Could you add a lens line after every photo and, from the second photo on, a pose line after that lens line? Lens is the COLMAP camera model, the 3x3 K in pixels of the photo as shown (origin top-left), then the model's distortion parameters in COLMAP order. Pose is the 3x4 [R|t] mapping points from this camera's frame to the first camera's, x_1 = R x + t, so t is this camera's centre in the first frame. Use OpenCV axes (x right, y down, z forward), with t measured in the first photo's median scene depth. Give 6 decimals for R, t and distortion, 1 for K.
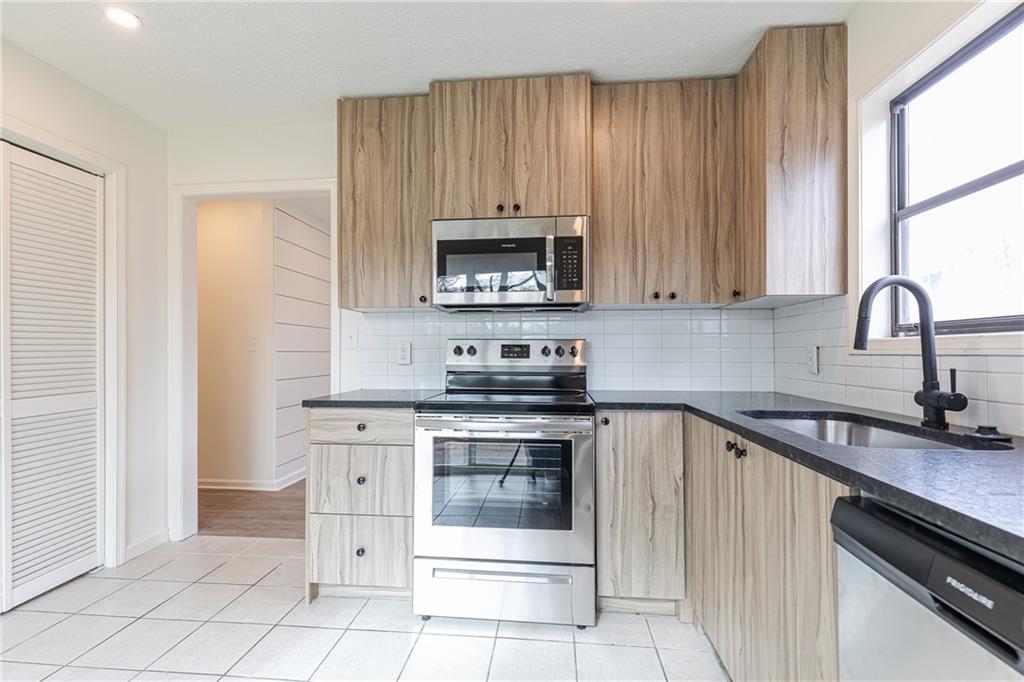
lens RADIAL K [[468.4, 0, 501.7], [0, 468.4, 348.6], [0, 0, 1]] dist [0.009692, -0.000680]
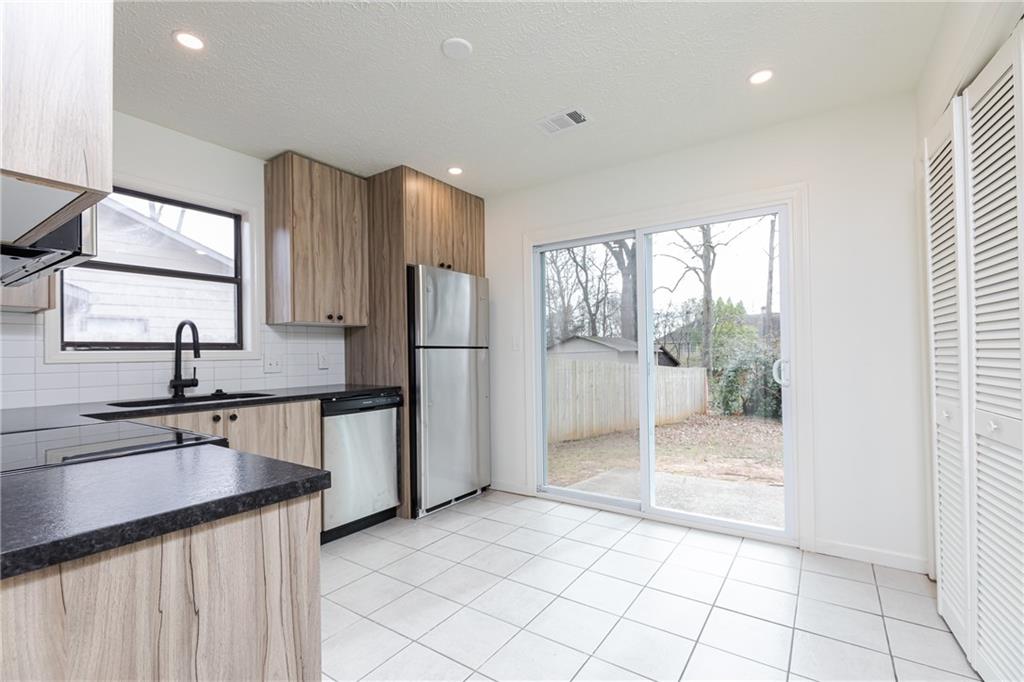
lens RADIAL K [[468.4, 0, 501.7], [0, 468.4, 348.6], [0, 0, 1]] dist [0.009692, -0.000680]
pose [[-0.883564, 0.019869, 0.467889, -0.703759], [0.013249, 0.999760, -0.017435, 0.007616], [-0.468123, -0.009205, -0.883615, 1.249072]]
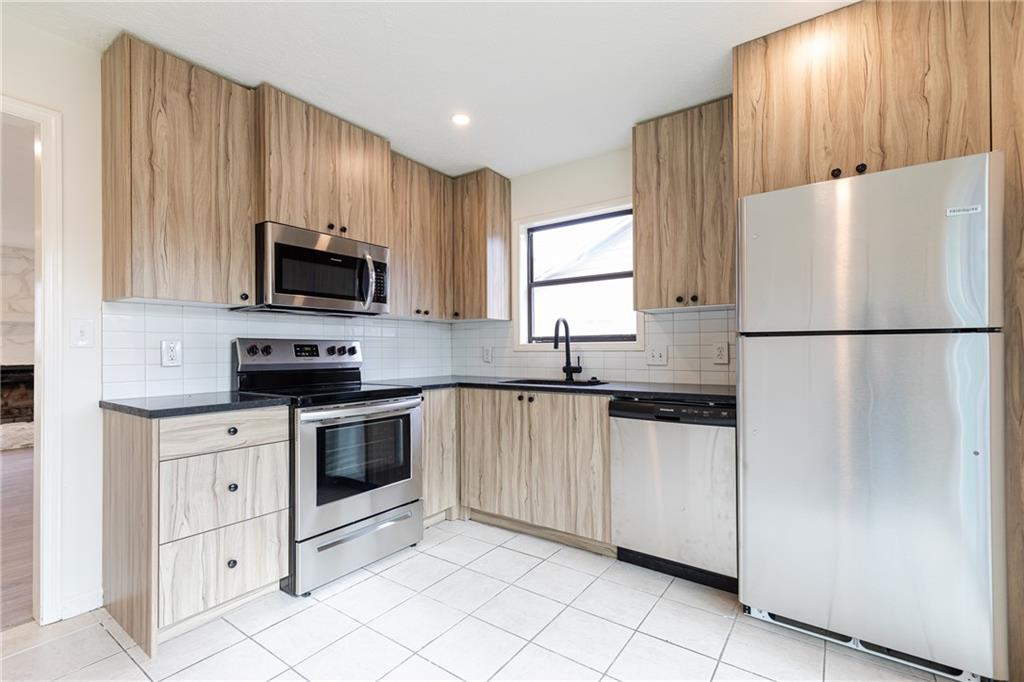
lens RADIAL K [[468.4, 0, 501.7], [0, 468.4, 348.6], [0, 0, 1]] dist [0.009692, -0.000680]
pose [[0.503413, 0.001014, 0.864045, -0.792119], [-0.001840, 0.999998, -0.000101, 0.000619], [-0.864044, -0.001539, 0.503414, 0.053087]]
